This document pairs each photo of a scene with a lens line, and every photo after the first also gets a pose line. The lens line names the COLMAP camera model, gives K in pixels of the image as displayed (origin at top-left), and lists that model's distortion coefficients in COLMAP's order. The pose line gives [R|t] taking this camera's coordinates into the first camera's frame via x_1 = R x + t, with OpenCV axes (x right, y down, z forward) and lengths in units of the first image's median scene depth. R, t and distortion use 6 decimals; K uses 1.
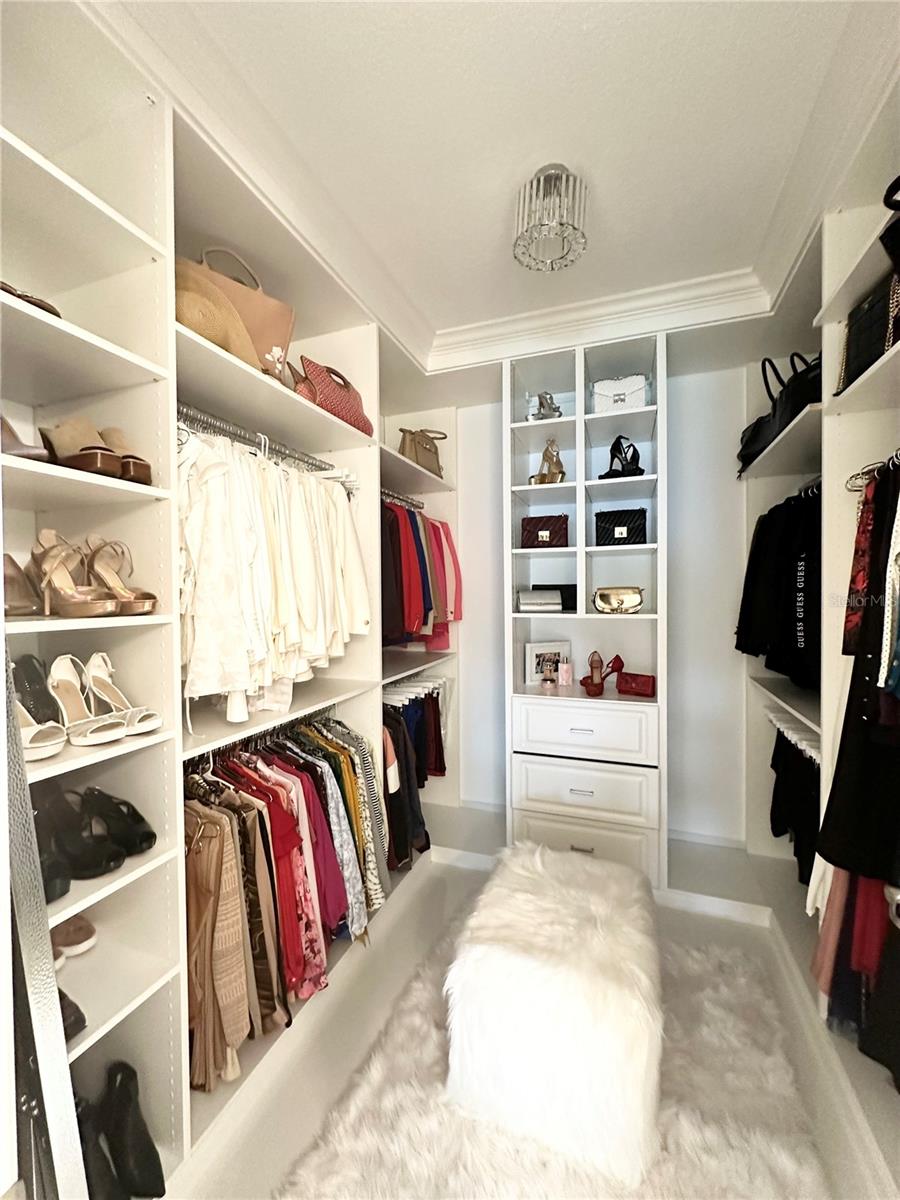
lens RADIAL K [[479.6, 0, 449.2], [0, 479.6, 598.4], [0, 0, 1]] dist [-0.003918, 0.000170]
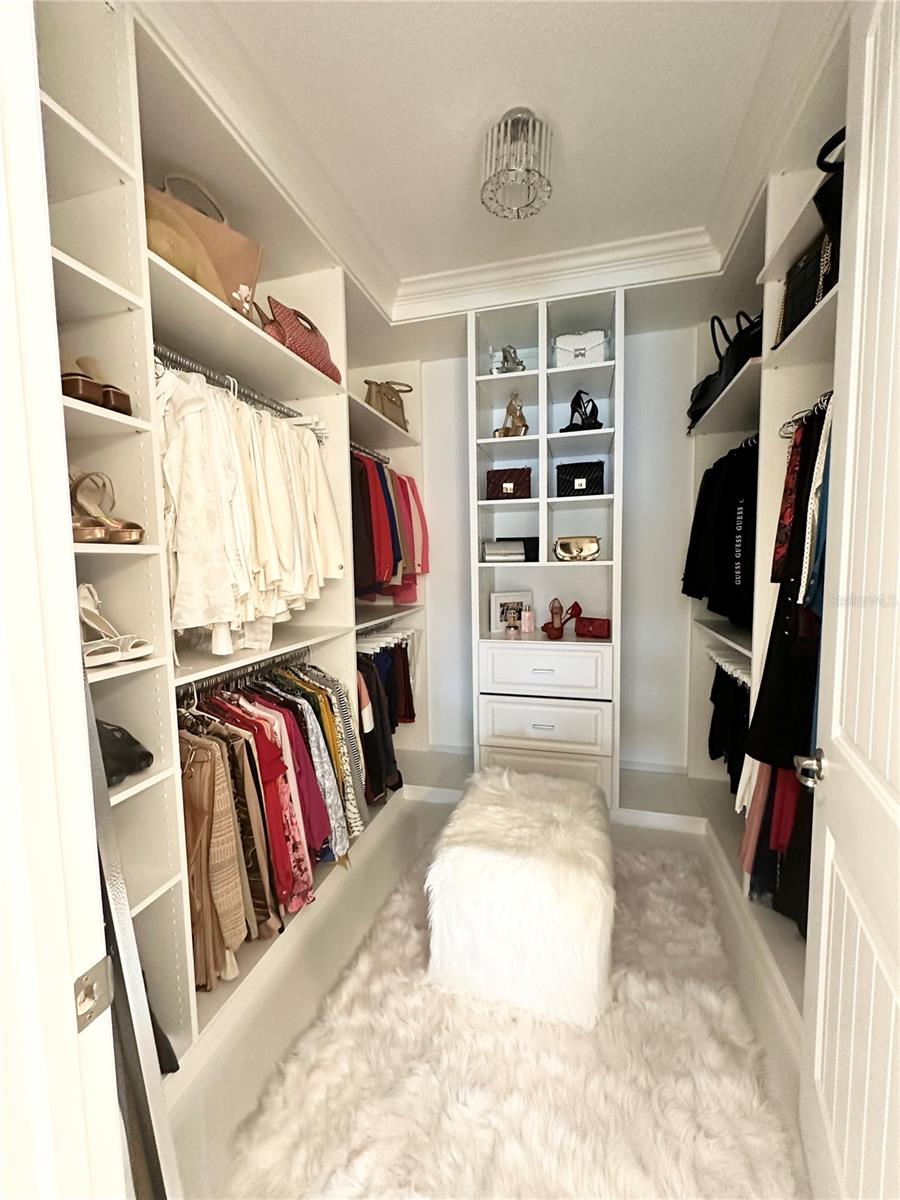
lens RADIAL K [[479.6, 0, 449.2], [0, 479.6, 598.4], [0, 0, 1]] dist [-0.003918, 0.000170]
pose [[0.996400, -0.015079, 0.083428, -0.024844], [0.009749, 0.997906, 0.063937, 0.049963], [-0.084217, -0.062894, 0.994461, -0.047889]]
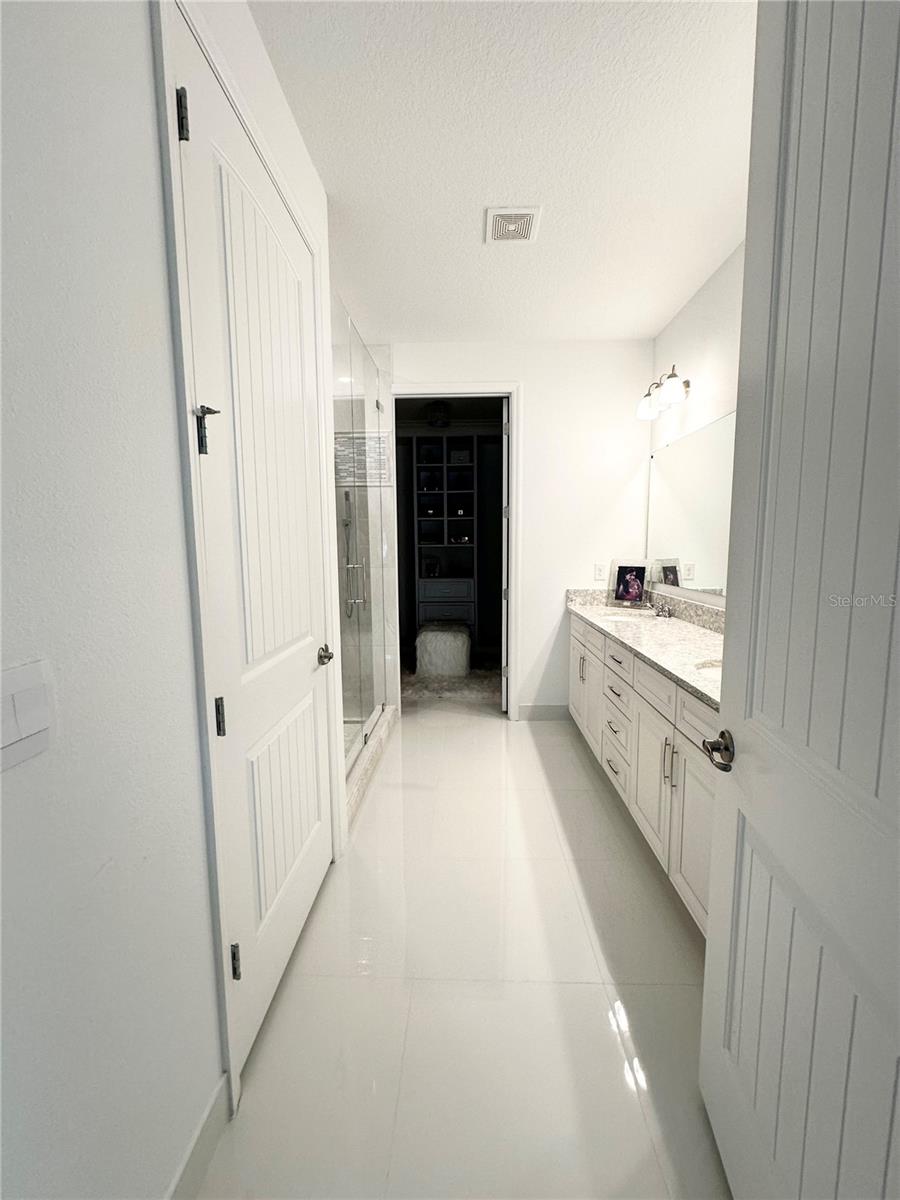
lens RADIAL K [[479.6, 0, 449.2], [0, 479.6, 598.4], [0, 0, 1]] dist [-0.003918, 0.000170]
pose [[0.949514, -0.036593, 0.311583, -0.585132], [0.006440, 0.995238, 0.097259, 0.080302], [-0.313658, -0.090343, 0.945229, -1.640158]]
